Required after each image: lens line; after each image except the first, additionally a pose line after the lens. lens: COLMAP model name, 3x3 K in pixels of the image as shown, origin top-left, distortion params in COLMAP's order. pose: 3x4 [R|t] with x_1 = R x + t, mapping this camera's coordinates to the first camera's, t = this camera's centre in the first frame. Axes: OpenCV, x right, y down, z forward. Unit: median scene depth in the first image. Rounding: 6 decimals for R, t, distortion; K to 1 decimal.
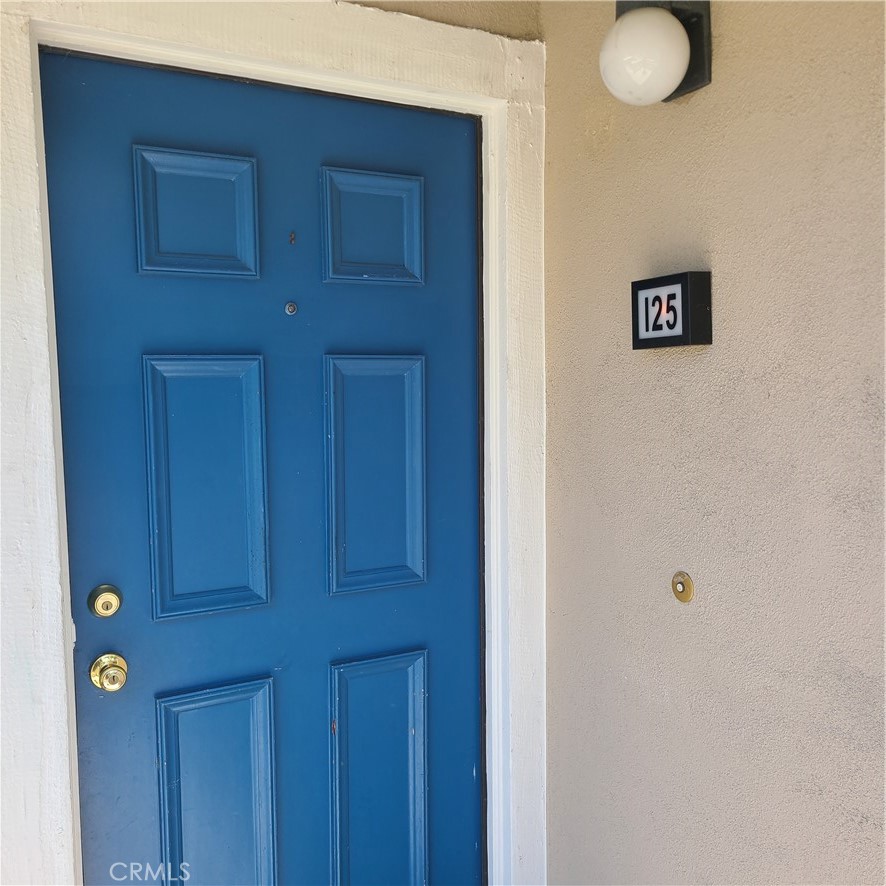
lens RADIAL K [[888.6, 0, 441.7], [0, 888.6, 448.6], [0, 0, 1]] dist [0.047980, -0.006336]
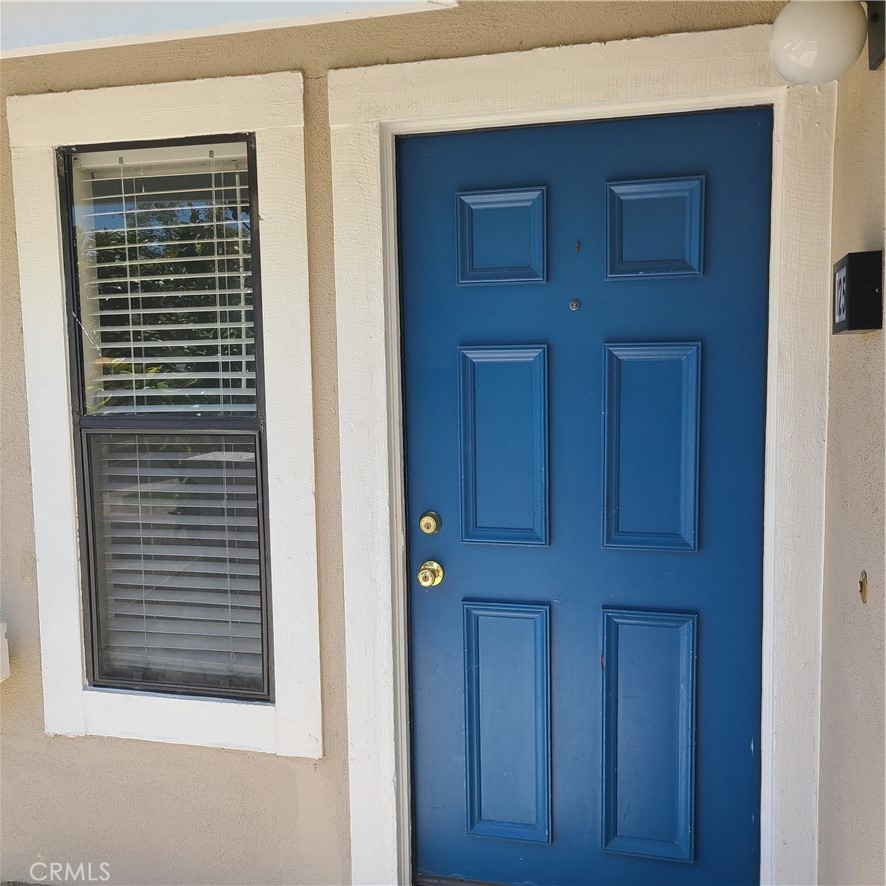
lens RADIAL K [[888.6, 0, 441.7], [0, 888.6, 448.6], [0, 0, 1]] dist [0.047980, -0.006336]
pose [[0.726420, 0.068576, -0.683821, 0.526030], [-0.054089, 0.997628, 0.042588, -0.005088], [0.685119, 0.006050, 0.728406, 0.000571]]
